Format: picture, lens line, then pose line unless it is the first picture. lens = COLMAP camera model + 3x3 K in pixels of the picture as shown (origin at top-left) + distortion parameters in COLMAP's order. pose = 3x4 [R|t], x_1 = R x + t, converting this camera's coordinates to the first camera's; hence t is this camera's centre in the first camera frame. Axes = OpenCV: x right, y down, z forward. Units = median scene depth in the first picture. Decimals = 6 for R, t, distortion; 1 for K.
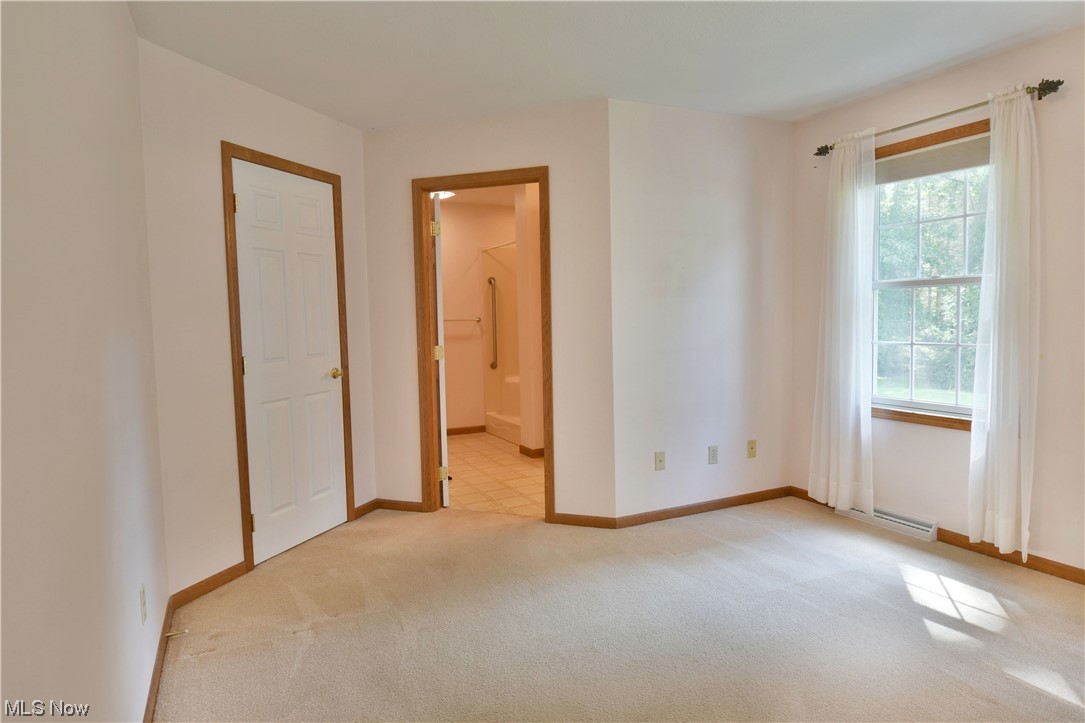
lens RADIAL K [[660.5, 0, 542.8], [0, 660.5, 362.3], [0, 0, 1]] dist [-0.014652, -0.005721]
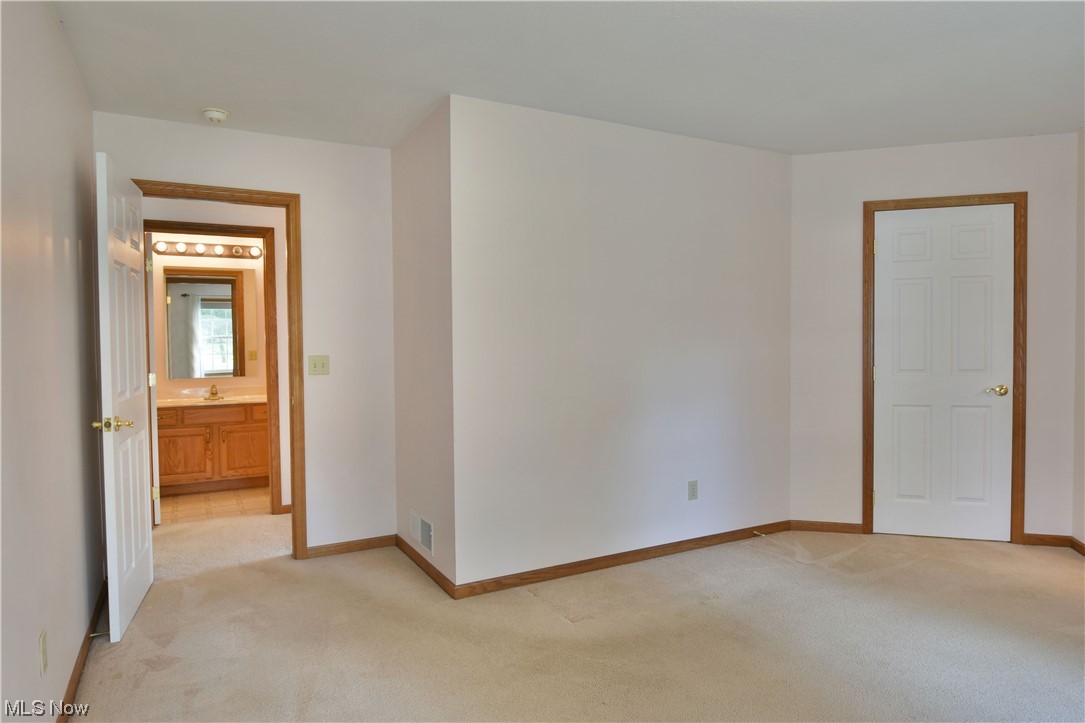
lens RADIAL K [[660.5, 0, 541.0], [0, 660.5, 363.6], [0, 0, 1]] dist [-0.014652, -0.005721]
pose [[0.026273, 0.053596, -0.998217, 0.704468], [-0.062942, 0.996669, 0.051856, -0.033850], [0.997671, 0.061467, 0.029559, 0.278344]]
